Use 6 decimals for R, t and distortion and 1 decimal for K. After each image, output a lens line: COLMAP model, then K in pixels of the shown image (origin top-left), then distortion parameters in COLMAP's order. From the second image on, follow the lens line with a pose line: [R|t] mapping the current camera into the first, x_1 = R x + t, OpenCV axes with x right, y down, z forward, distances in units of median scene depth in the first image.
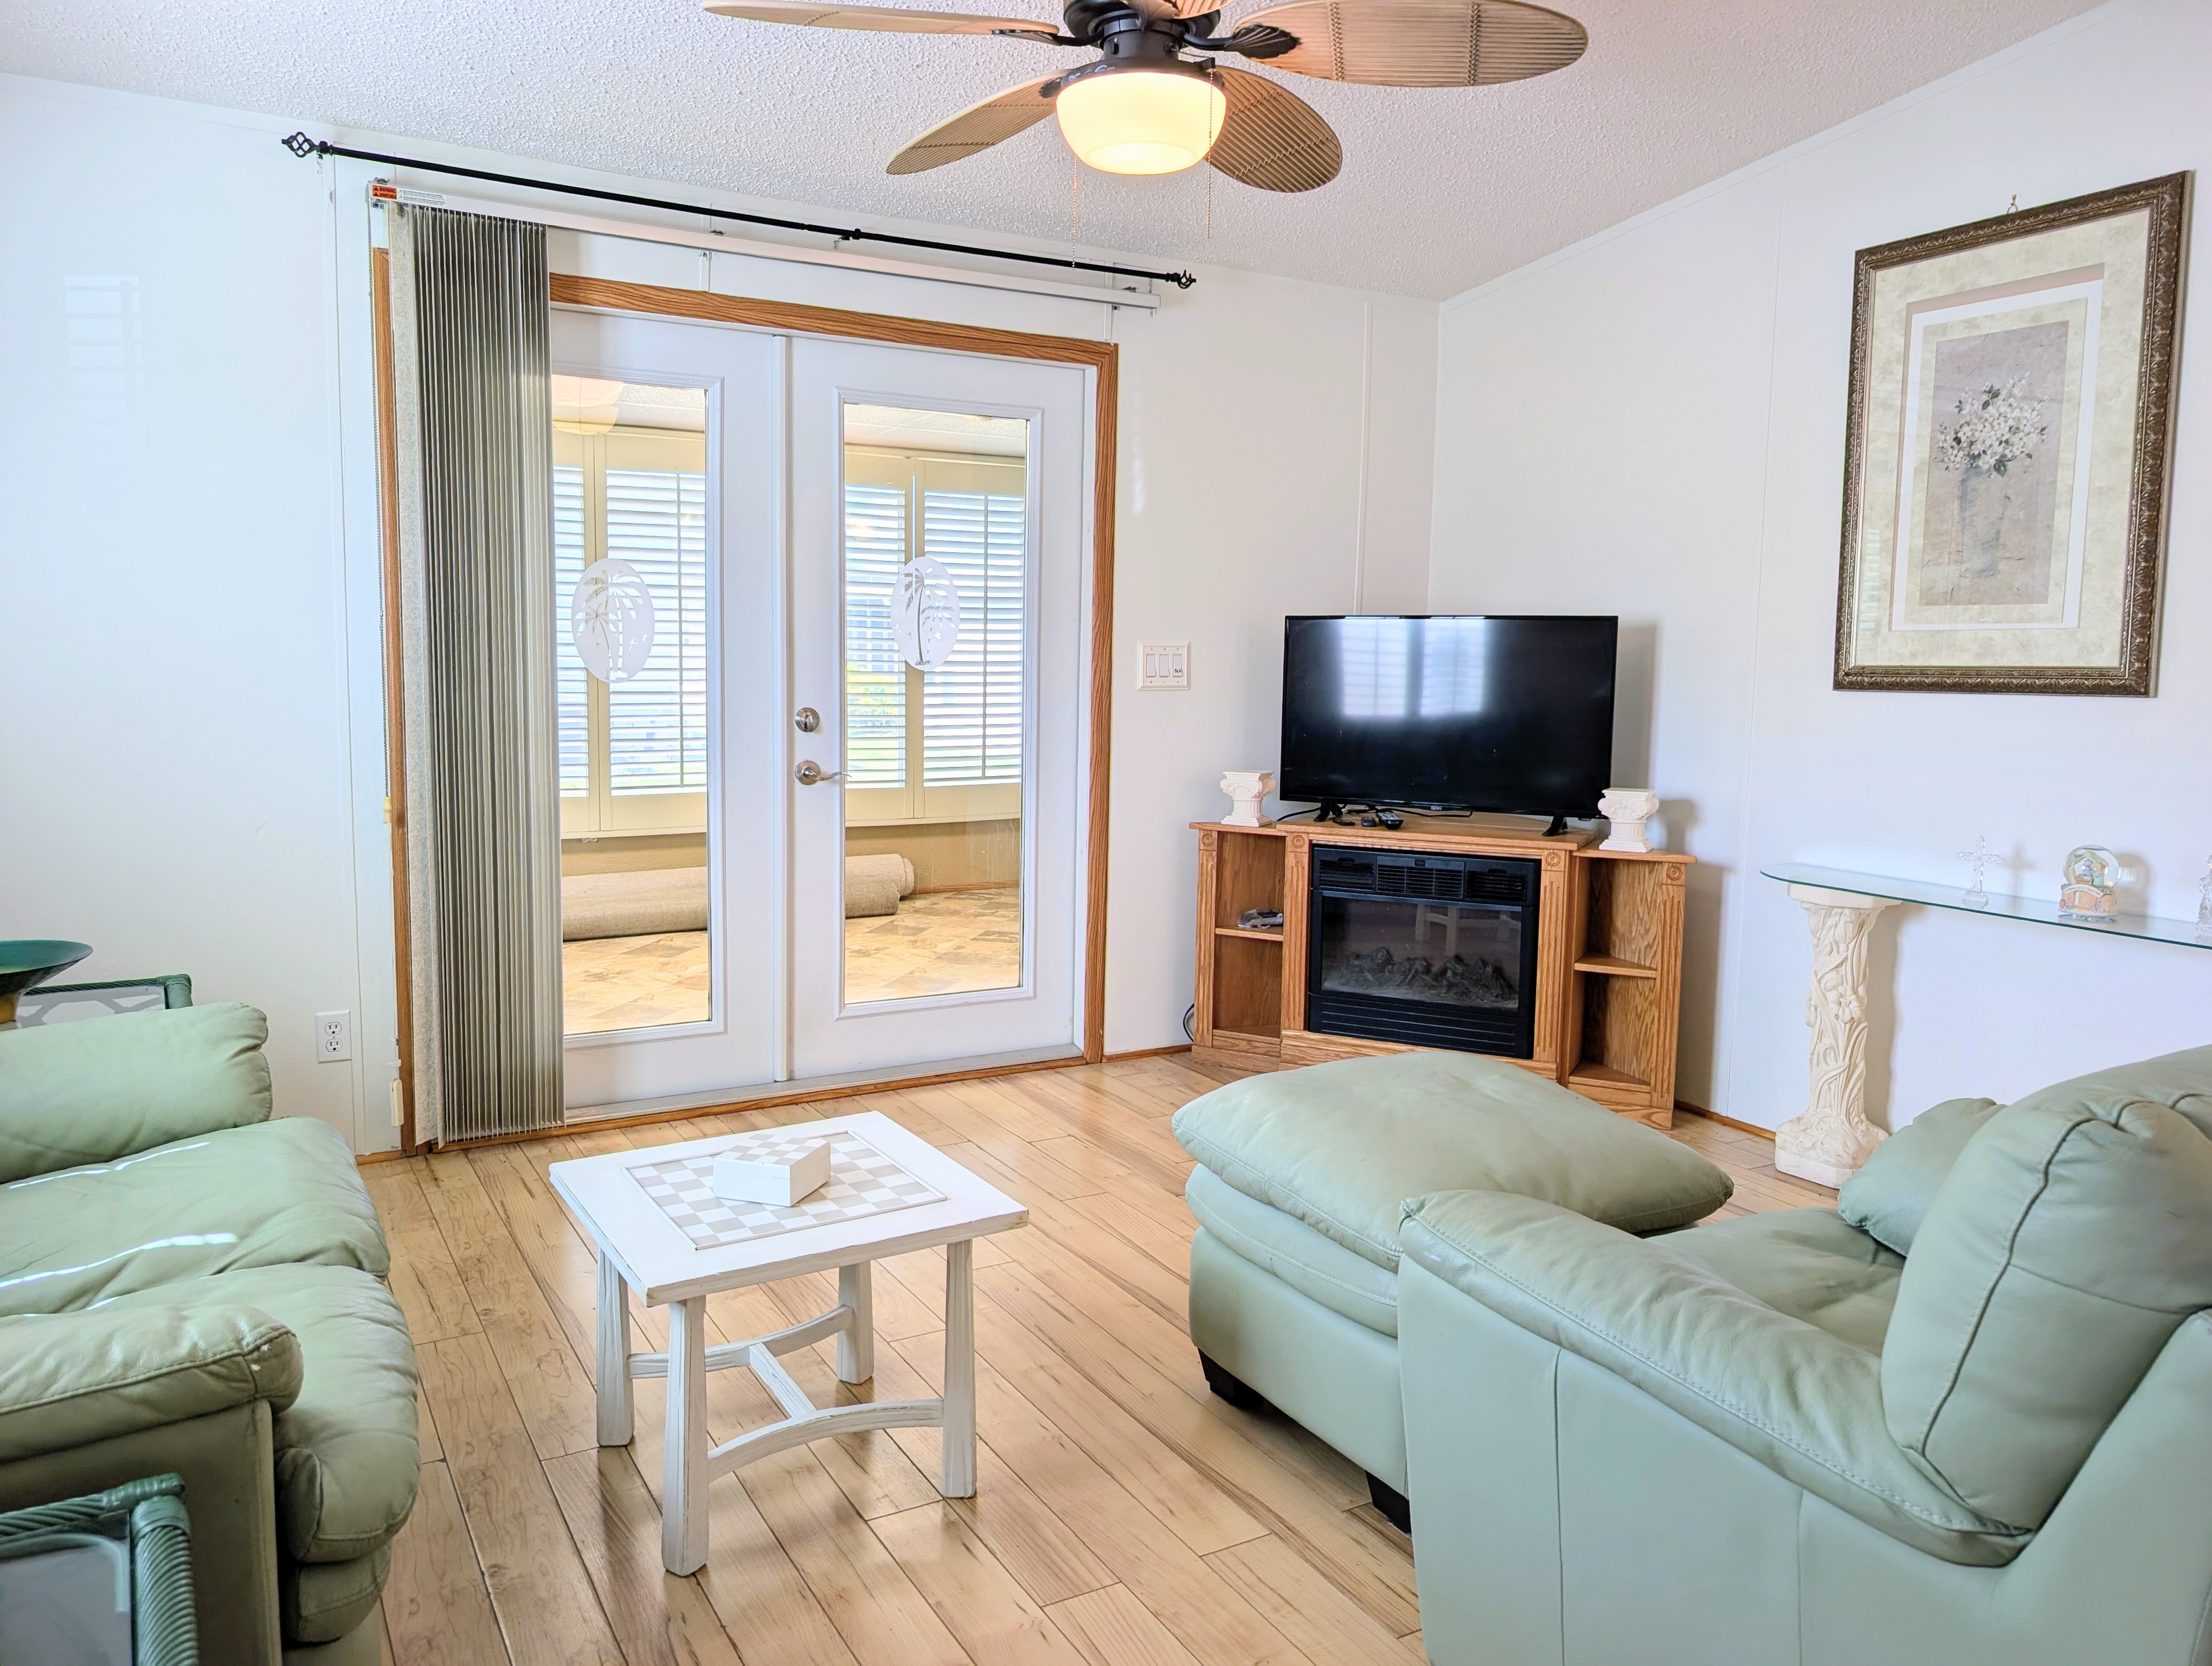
lens RADIAL K [[1609.2, 0, 1105.9], [0, 1609.2, 809.2], [0, 0, 1]] dist [0.024846, -0.022405]
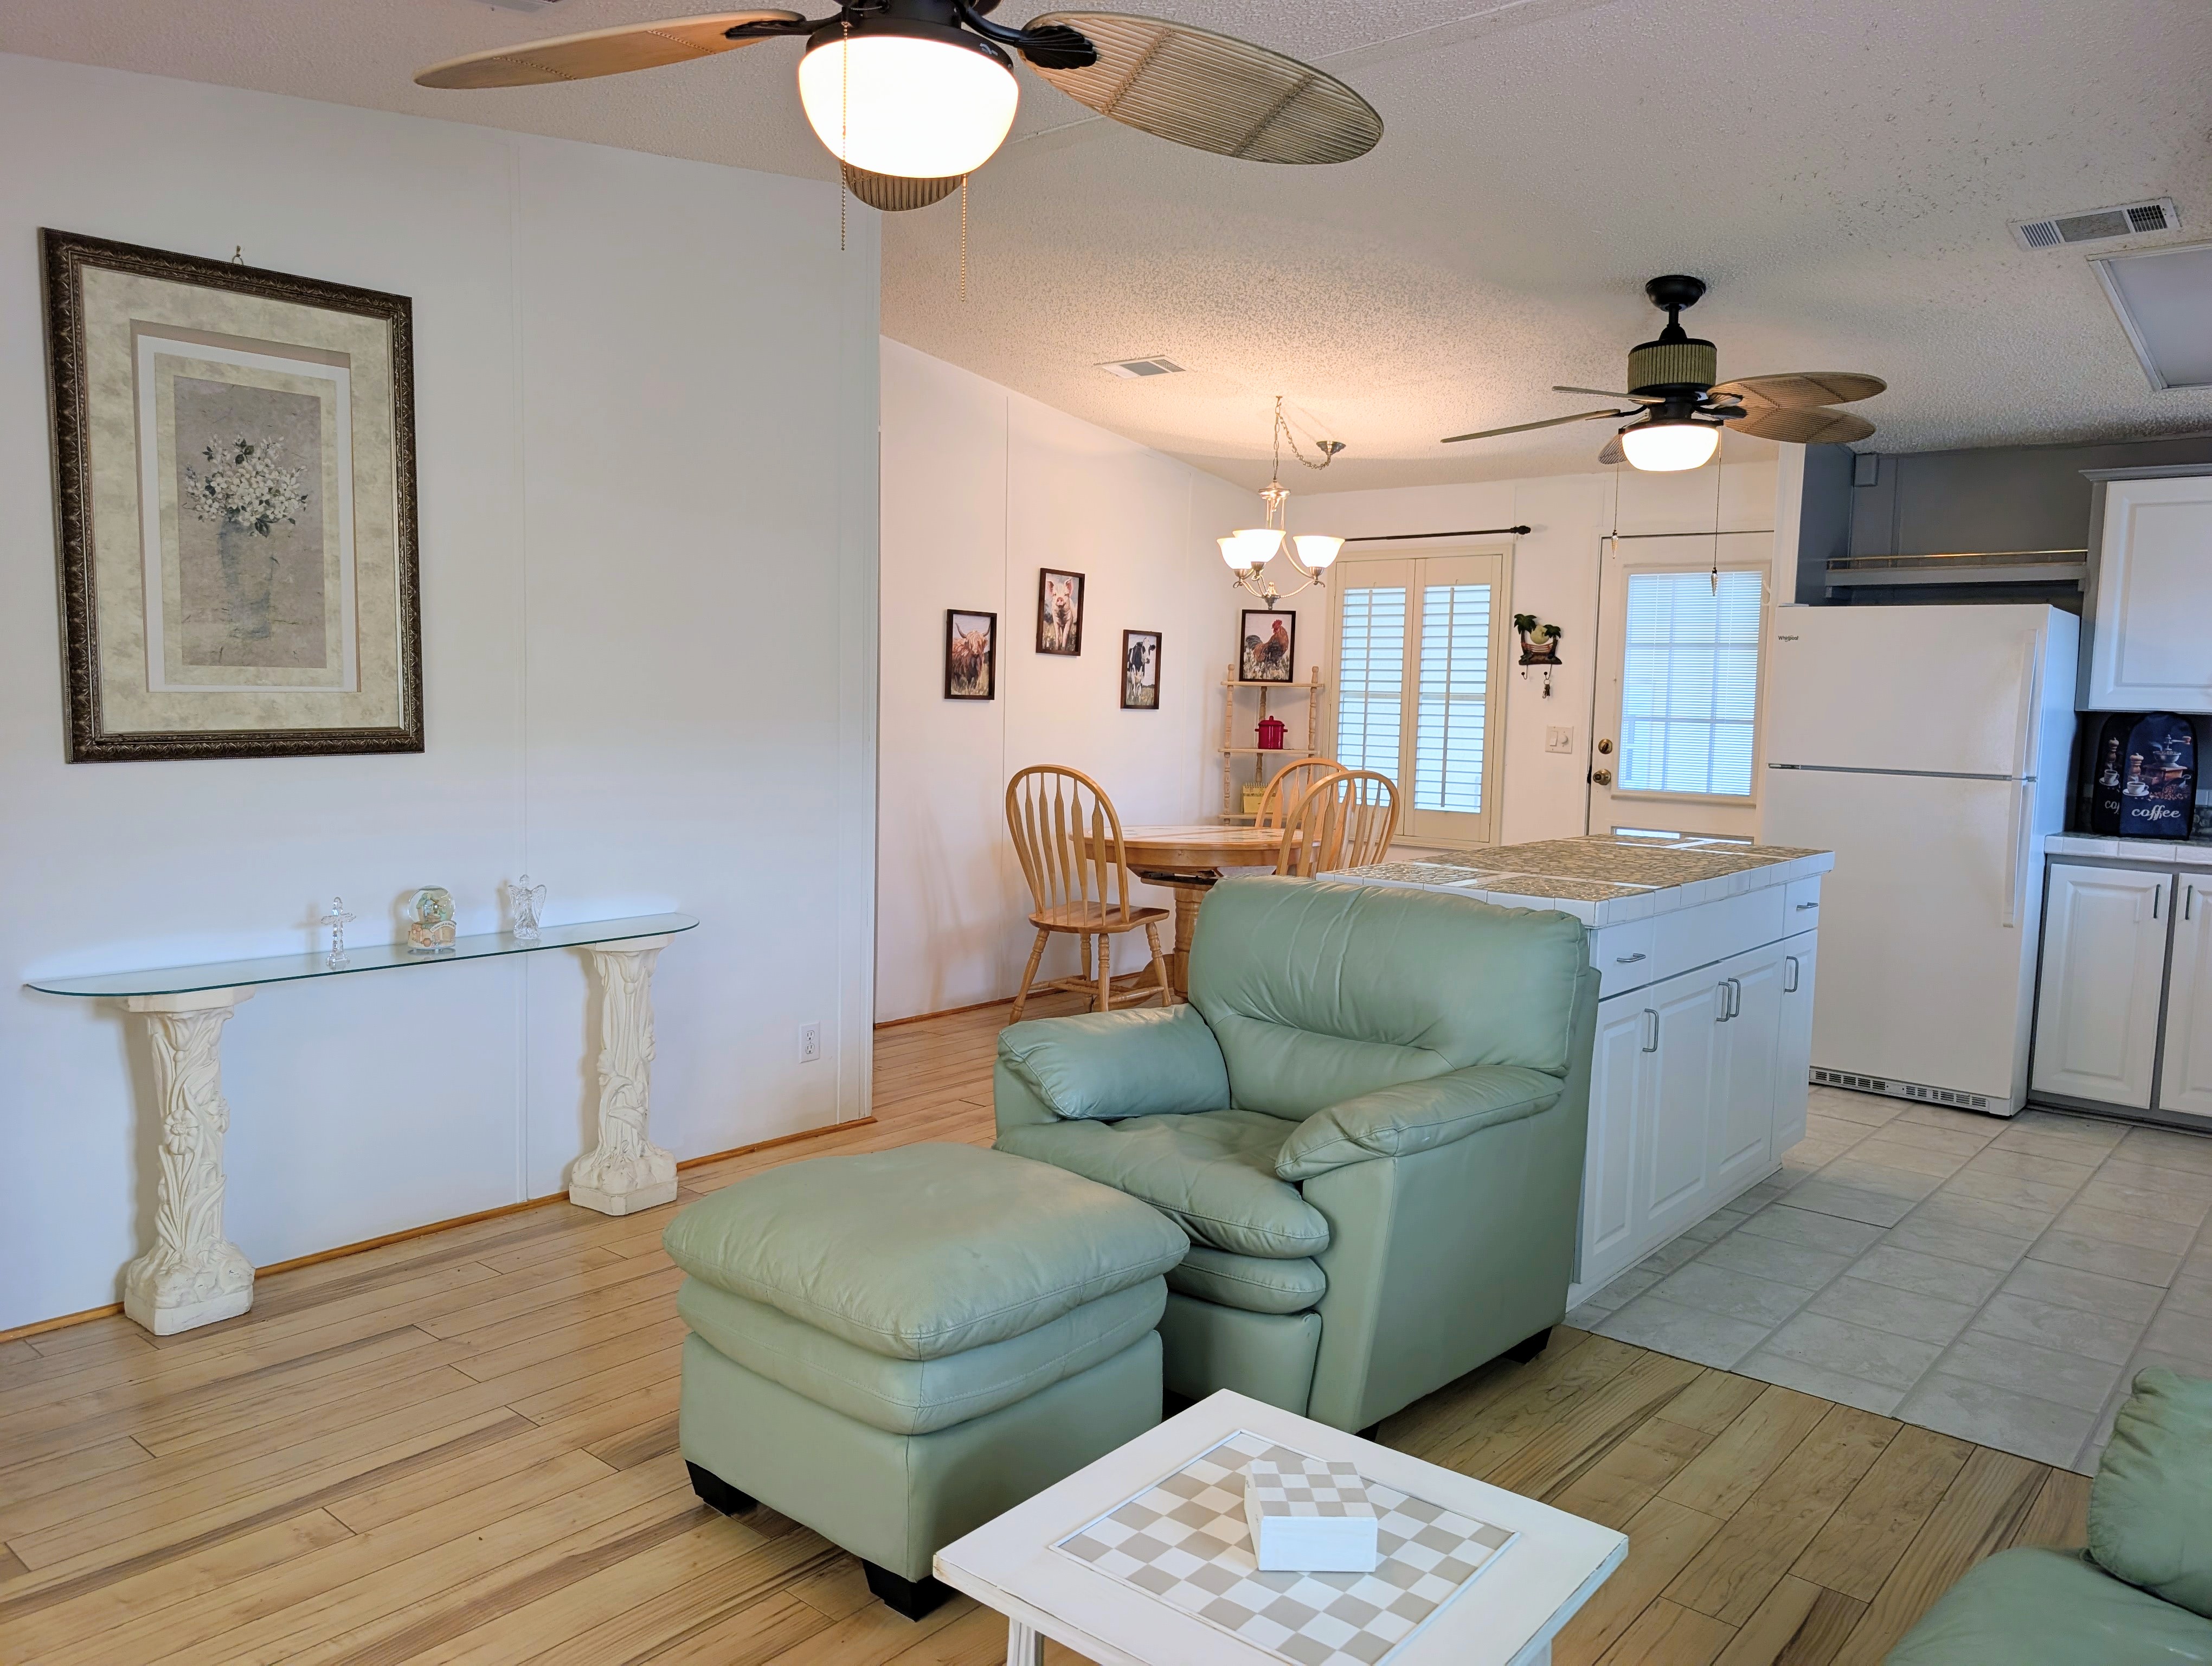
lens RADIAL K [[1609.2, 0, 1112.7], [0, 1609.2, 817.0], [0, 0, 1]] dist [0.024846, -0.022405]
pose [[-0.344048, -0.099757, 0.933638, -0.526544], [0.070448, 0.988795, 0.131611, -0.123177], [-0.936305, 0.111053, -0.333165, 0.815981]]
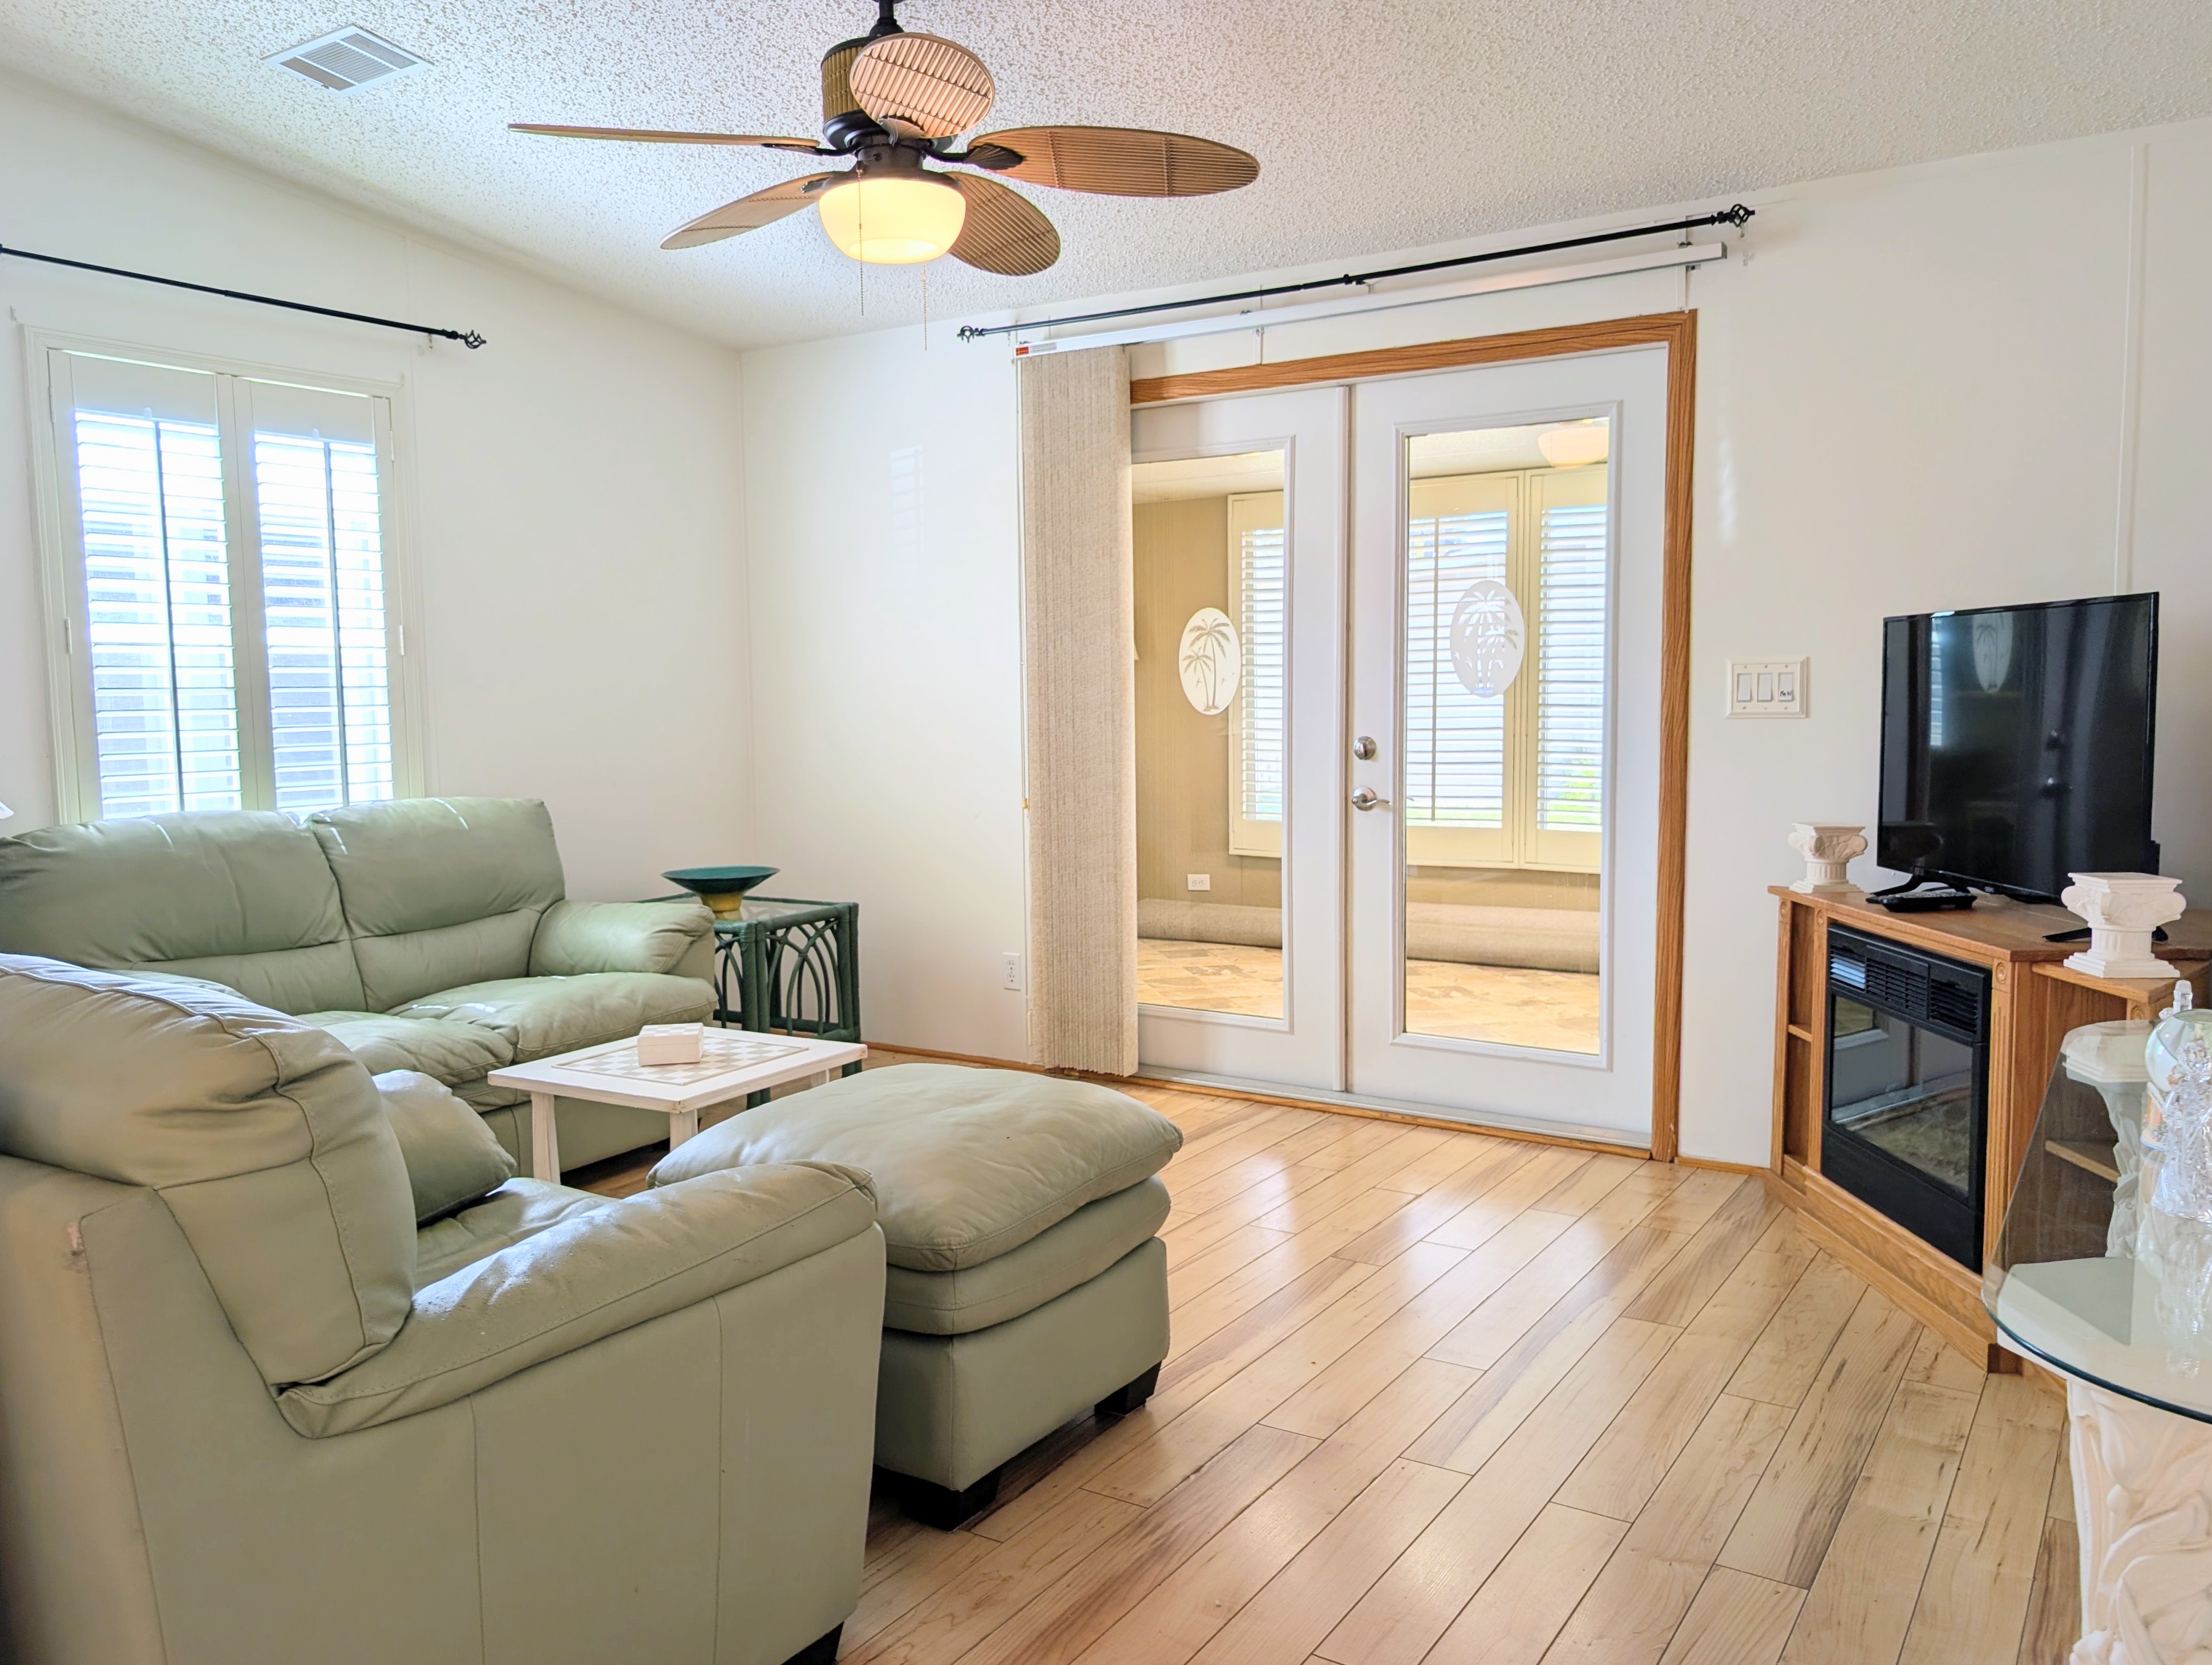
lens RADIAL K [[1693.4, 0, 1113.7], [0, 1693.4, 830.8], [0, 0, 1]] dist [0.023016, -0.025134]
pose [[0.455180, 0.053867, -0.888769, 0.811949], [-0.074982, 0.996942, 0.022021, -0.016475], [0.887237, 0.056618, 0.457827, 0.409274]]
